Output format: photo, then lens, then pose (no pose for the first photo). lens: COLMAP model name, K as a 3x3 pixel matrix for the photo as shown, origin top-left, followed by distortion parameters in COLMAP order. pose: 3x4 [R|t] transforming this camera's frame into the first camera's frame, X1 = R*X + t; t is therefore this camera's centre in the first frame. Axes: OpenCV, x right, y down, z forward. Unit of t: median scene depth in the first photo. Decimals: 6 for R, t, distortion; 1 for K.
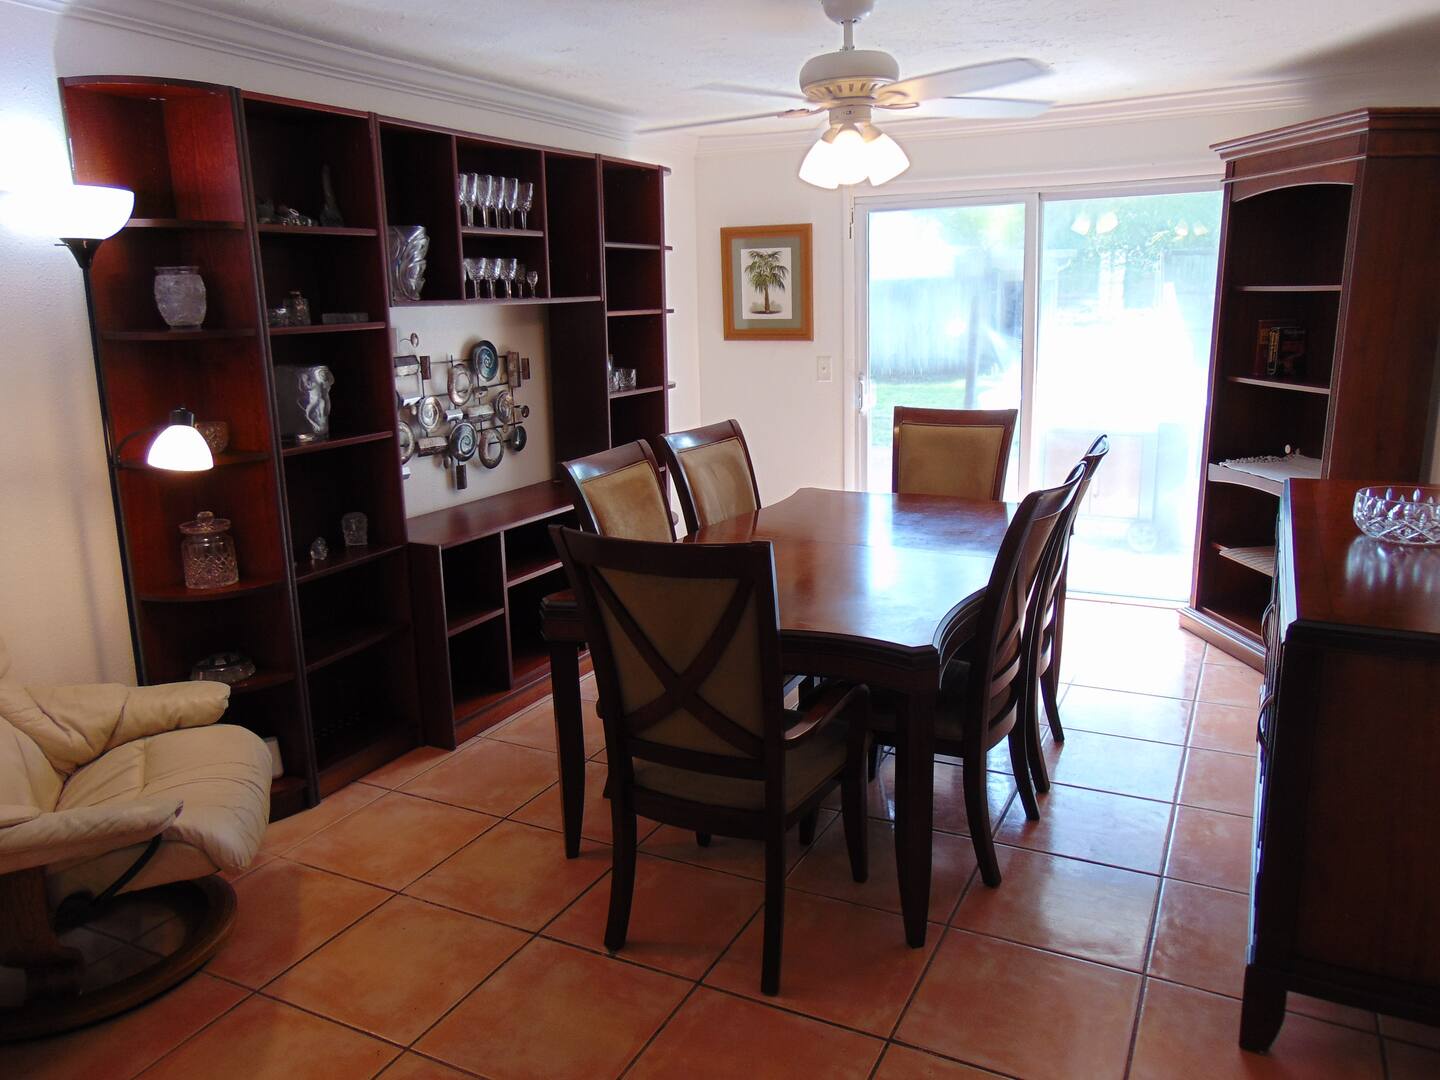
lens RADIAL K [[1058.2, 0, 722.6], [0, 1058.2, 533.1], [0, 0, 1]] dist [-0.002619, 0.006659]
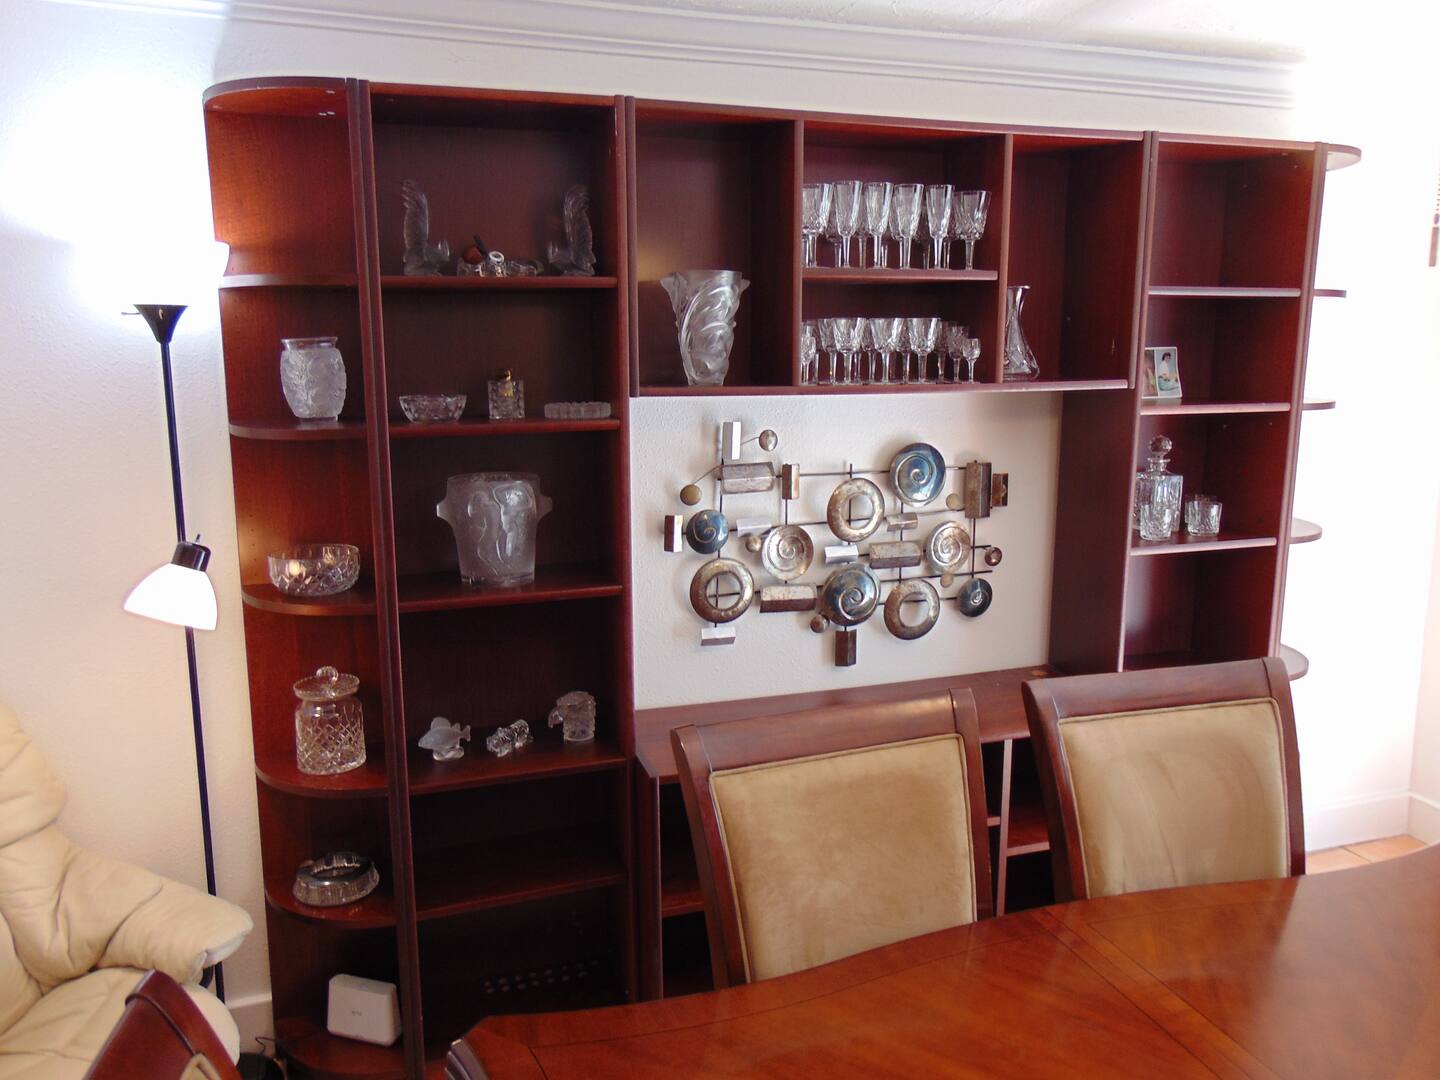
lens RADIAL K [[1058.2, 0, 722.6], [0, 1058.2, 533.1], [0, 0, 1]] dist [-0.002619, 0.006659]
pose [[0.708961, 0.139116, -0.691390, 0.151246], [-0.165030, 0.985858, 0.029142, -0.136347], [0.685667, 0.093440, 0.721894, 0.493533]]
